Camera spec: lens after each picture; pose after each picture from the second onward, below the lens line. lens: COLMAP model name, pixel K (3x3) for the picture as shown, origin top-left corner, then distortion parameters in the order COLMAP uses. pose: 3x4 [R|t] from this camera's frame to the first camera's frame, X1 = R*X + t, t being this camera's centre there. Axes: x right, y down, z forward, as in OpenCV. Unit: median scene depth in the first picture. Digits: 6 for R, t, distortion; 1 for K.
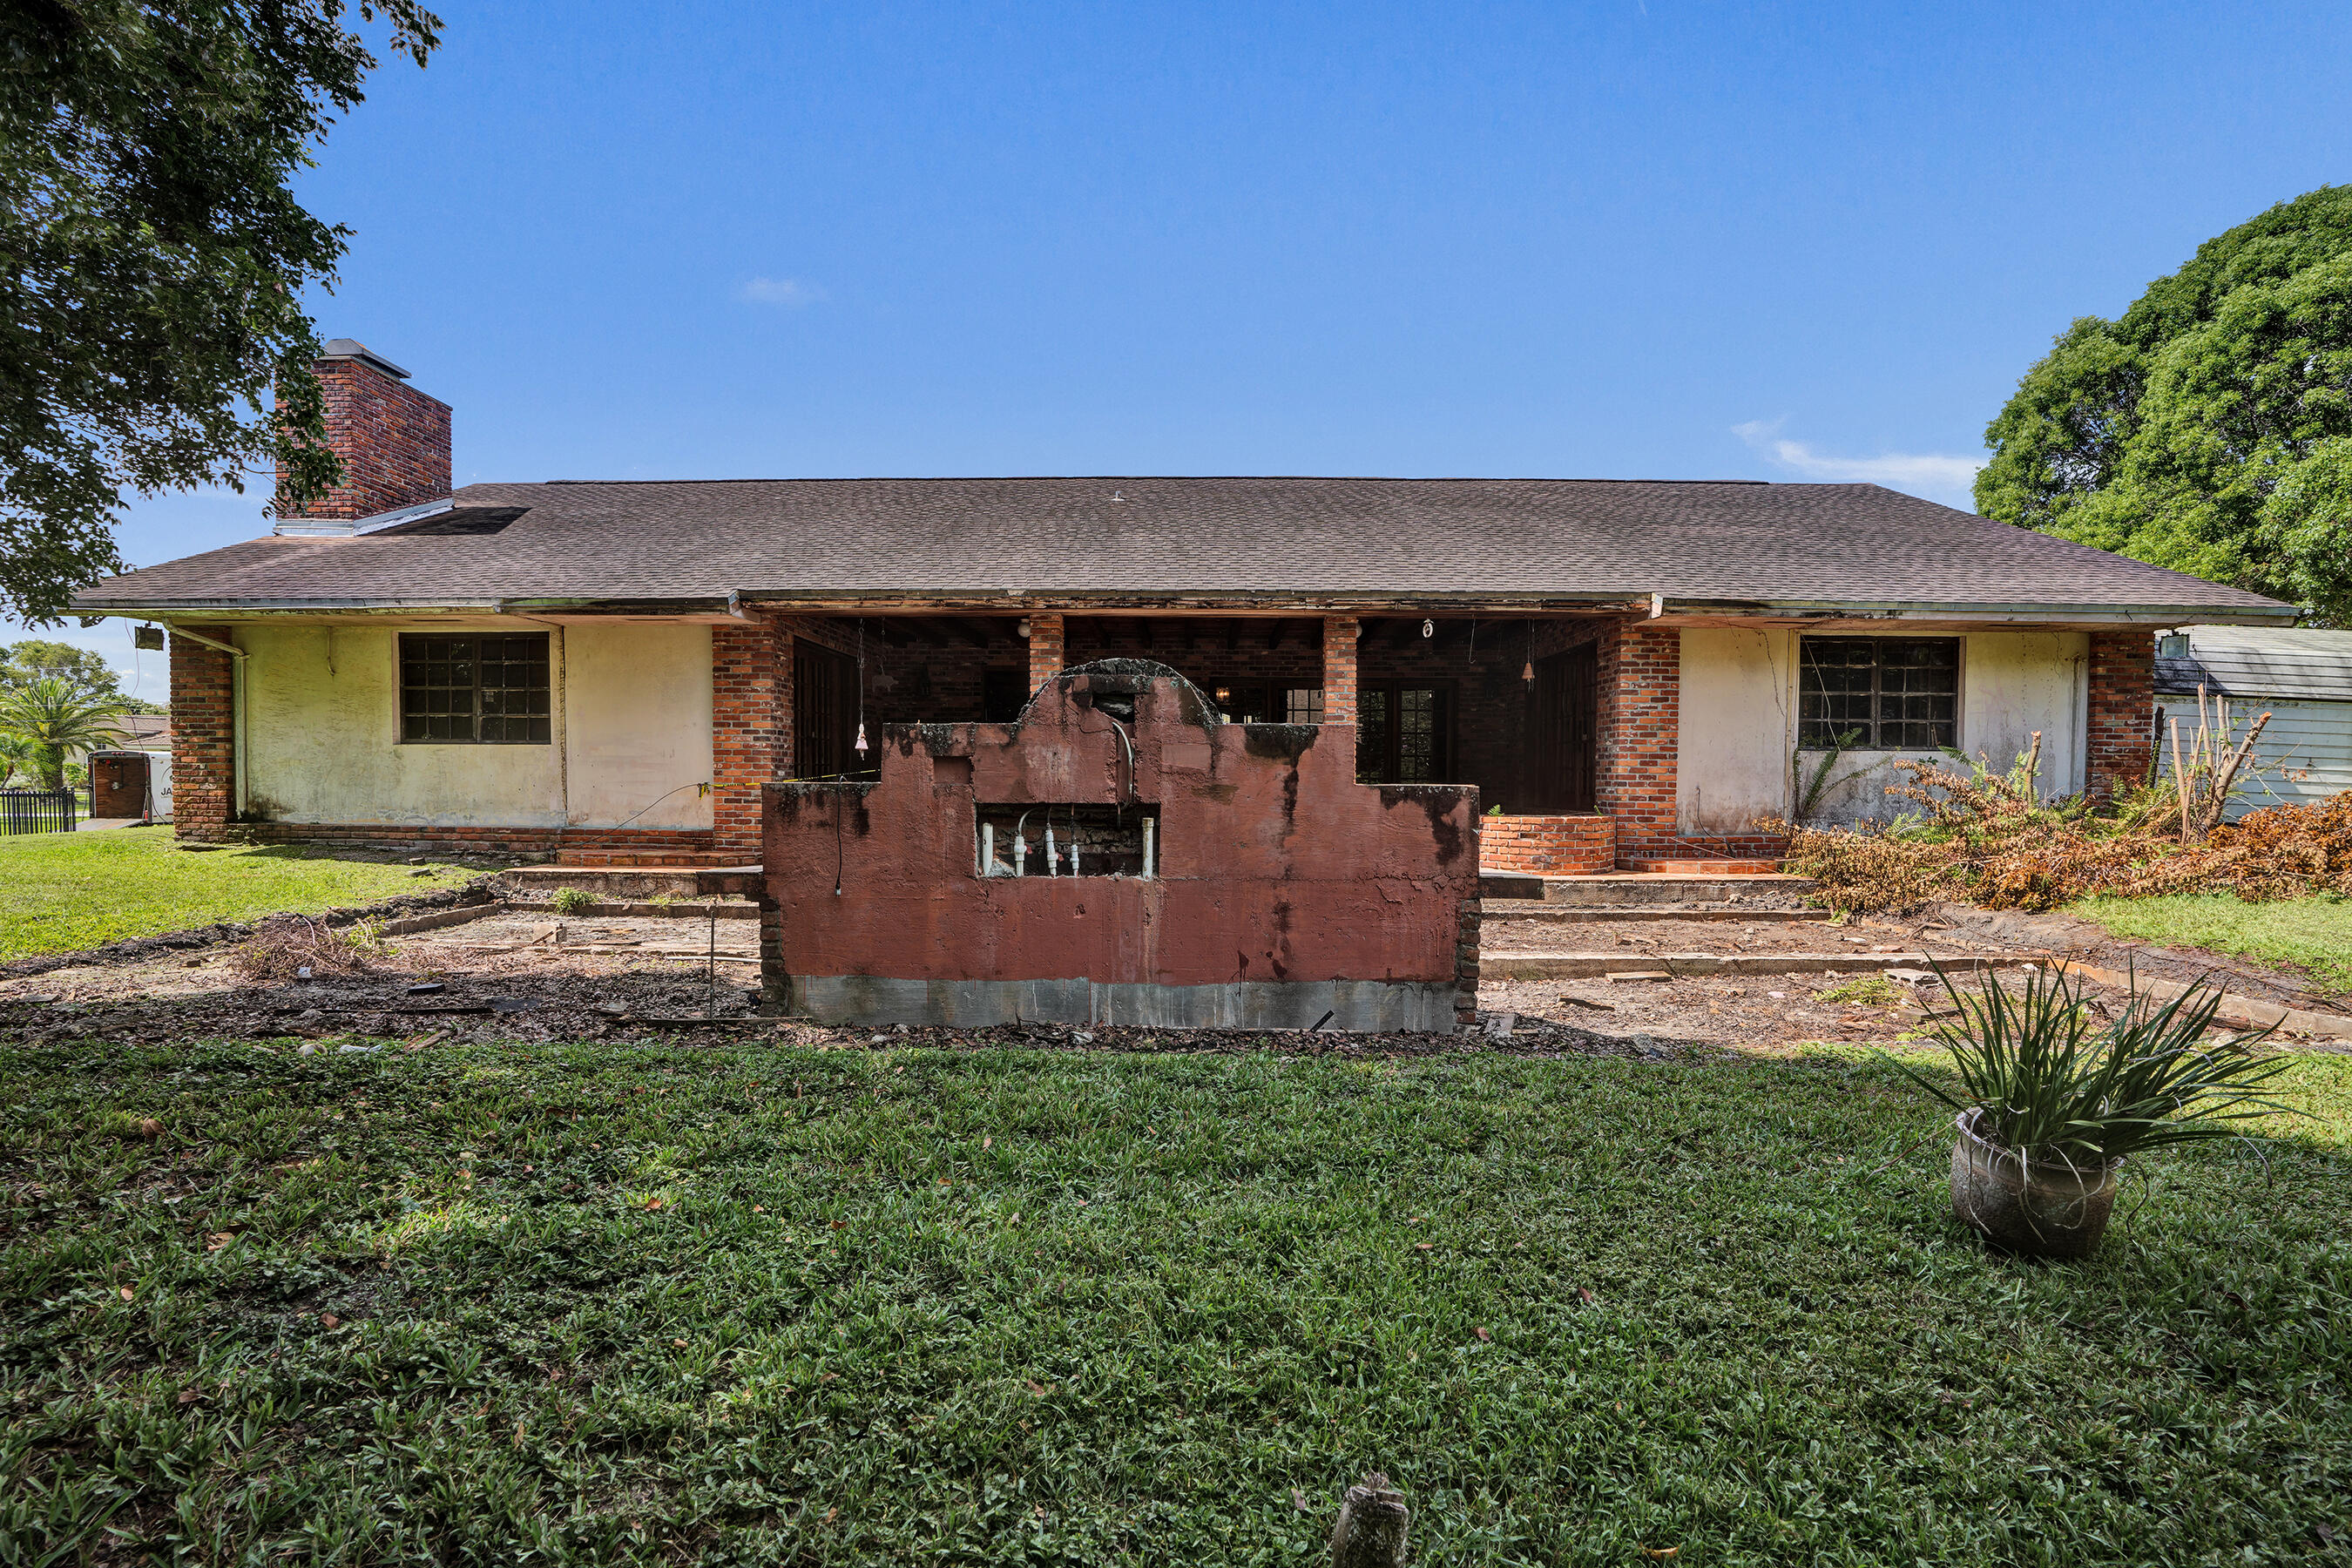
lens RADIAL K [[1146.8, 0, 1201.5], [0, 1146.8, 778.7], [0, 0, 1]] dist [-0.075601, 0.034437]
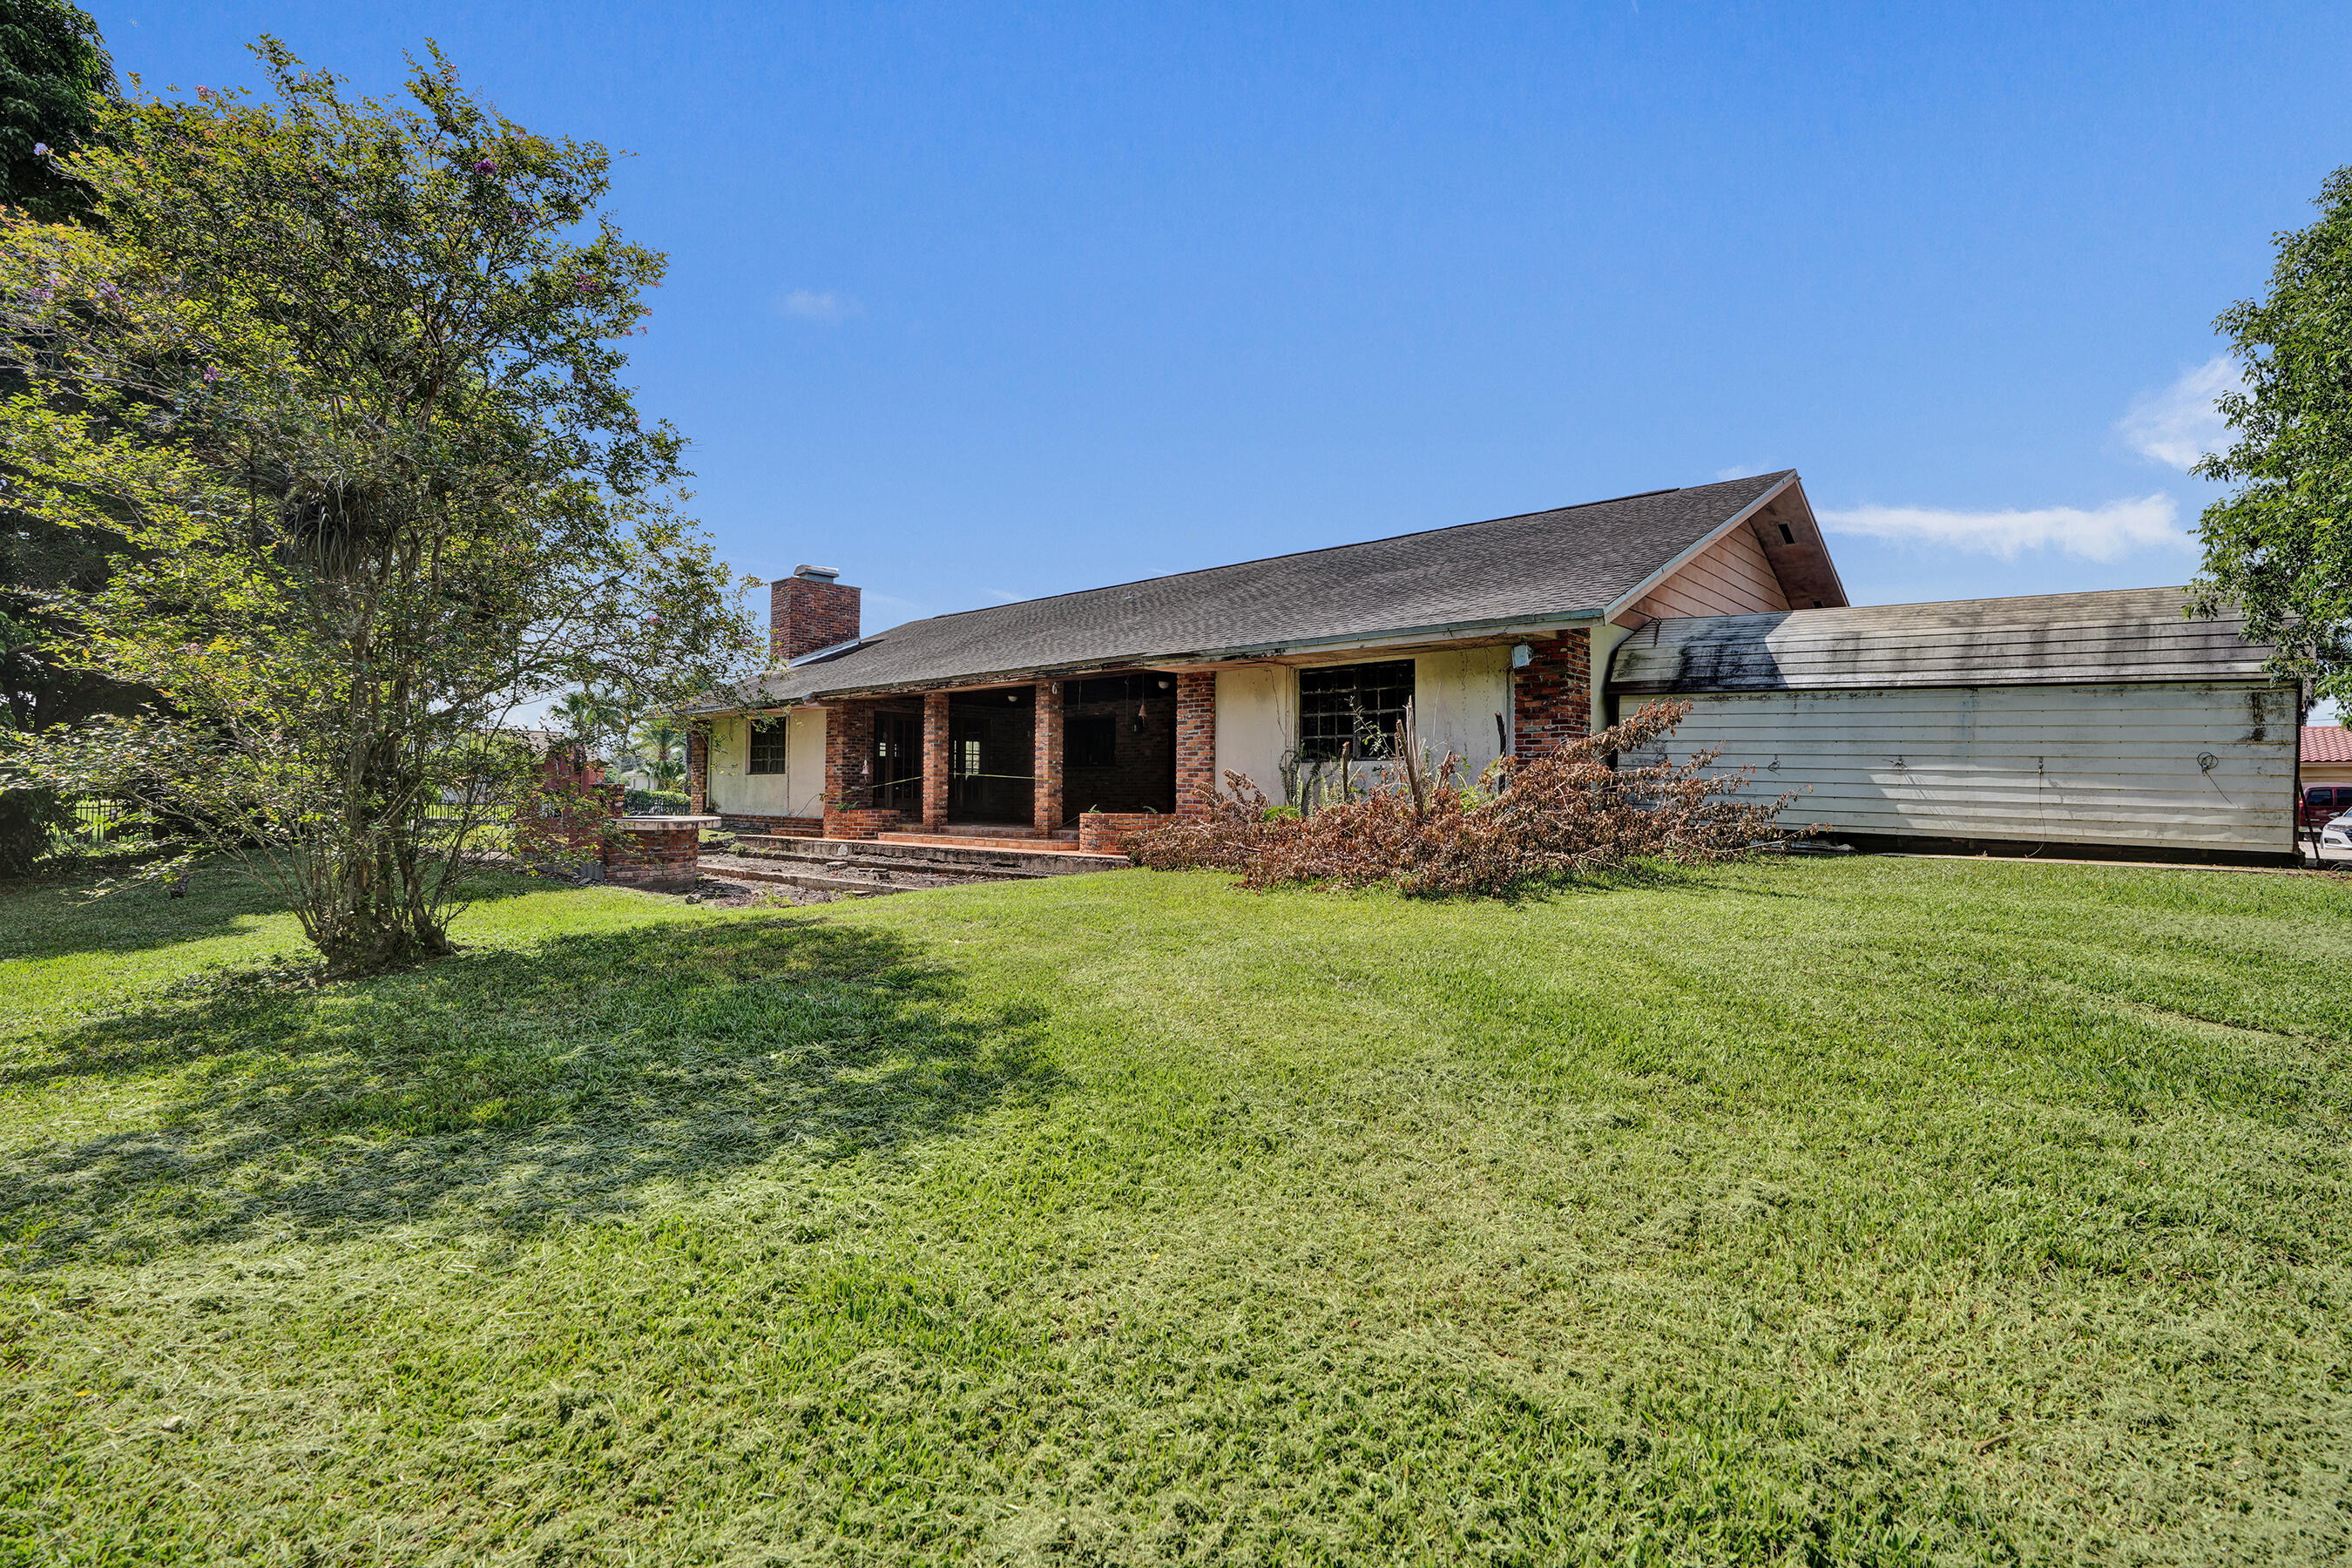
lens RADIAL K [[1146.8, 0, 1201.5], [0, 1146.8, 778.7], [0, 0, 1]] dist [-0.075601, 0.034437]
pose [[0.746475, -0.012997, -0.665287, 1.288794], [-0.003706, 0.999713, -0.023689, 0.022569], [0.665404, 0.020149, 0.746212, -0.002133]]
